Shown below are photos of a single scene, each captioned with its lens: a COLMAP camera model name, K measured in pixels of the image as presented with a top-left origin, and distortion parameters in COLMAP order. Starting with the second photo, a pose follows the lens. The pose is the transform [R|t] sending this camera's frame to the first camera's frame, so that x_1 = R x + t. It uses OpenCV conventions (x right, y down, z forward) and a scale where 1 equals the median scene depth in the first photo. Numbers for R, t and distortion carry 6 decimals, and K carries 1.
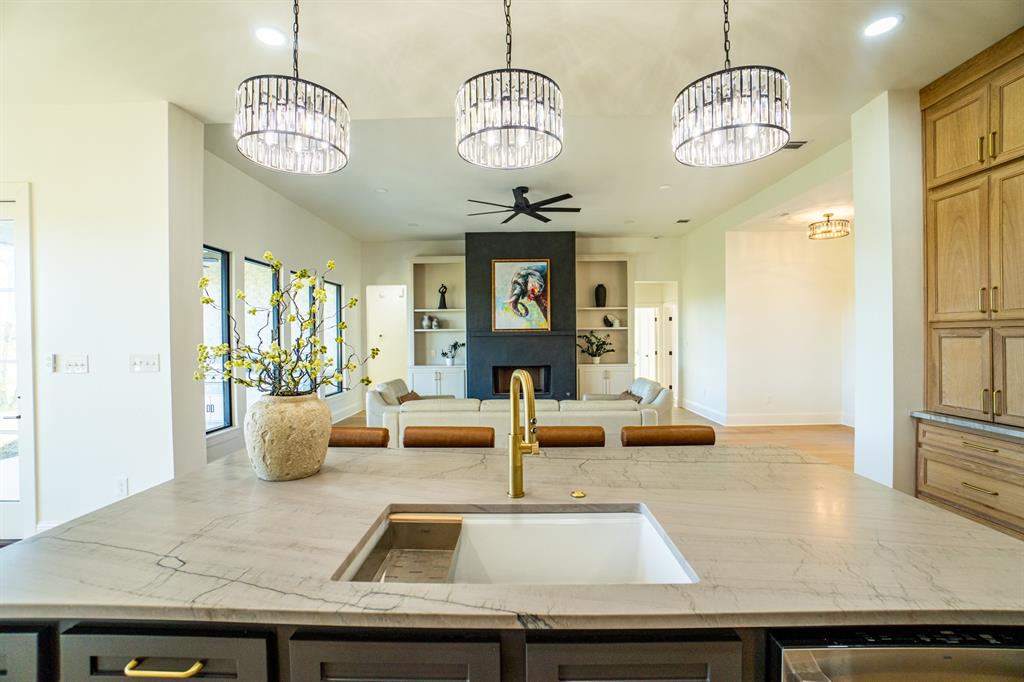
lens RADIAL K [[449.9, 0, 512.0], [0, 449.9, 341.0], [0, 0, 1]] dist [-0.060852, 0.021596]
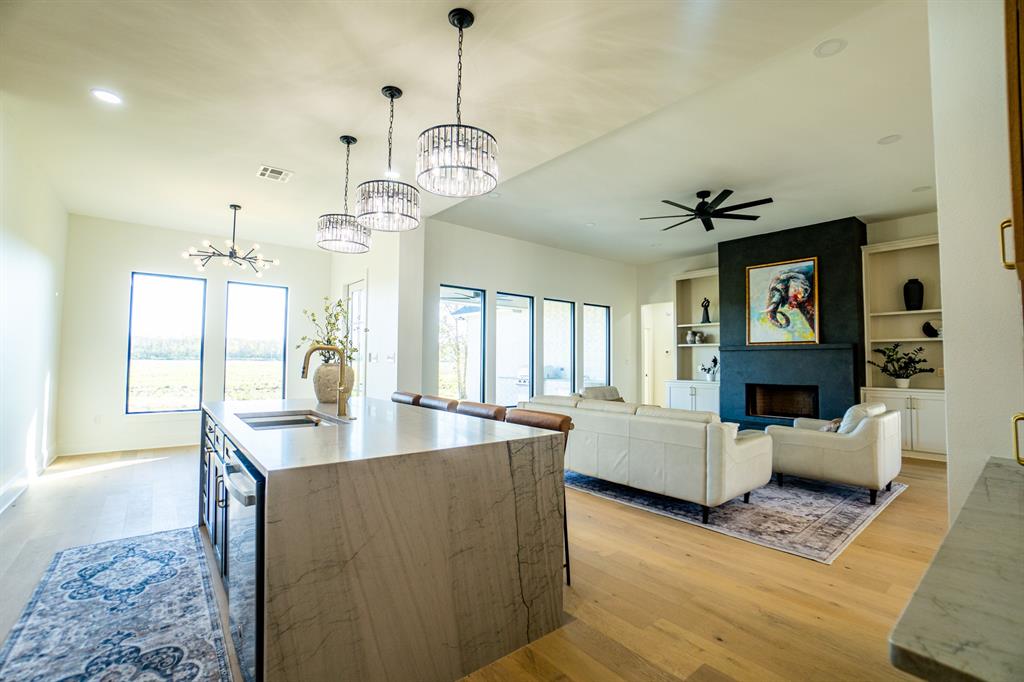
lens RADIAL K [[449.9, 0, 512.0], [0, 449.9, 341.0], [0, 0, 1]] dist [-0.060852, 0.021596]
pose [[0.642369, -0.019014, -0.766159, 0.337282], [-0.019321, 0.998973, -0.040991, 0.016243], [0.766152, 0.041135, 0.641342, 0.059400]]
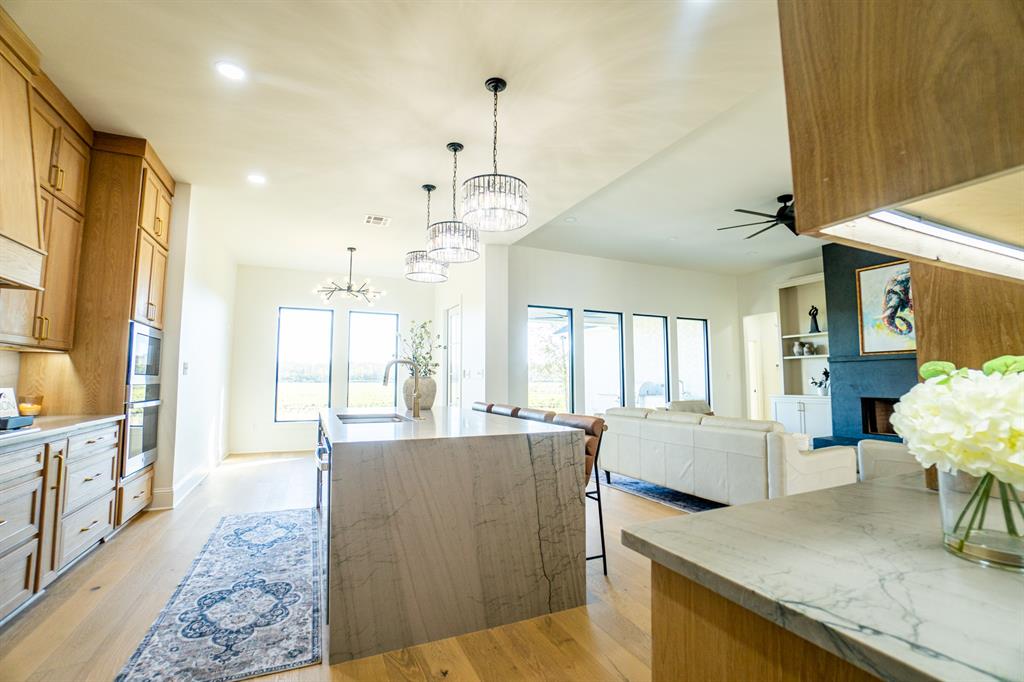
lens RADIAL K [[449.9, 0, 512.0], [0, 449.9, 341.0], [0, 0, 1]] dist [-0.060852, 0.021596]
pose [[0.429088, -0.069737, -0.900567, 0.402828], [-0.009392, 0.996617, -0.081649, 0.024042], [0.903214, 0.043493, 0.426981, 0.079174]]
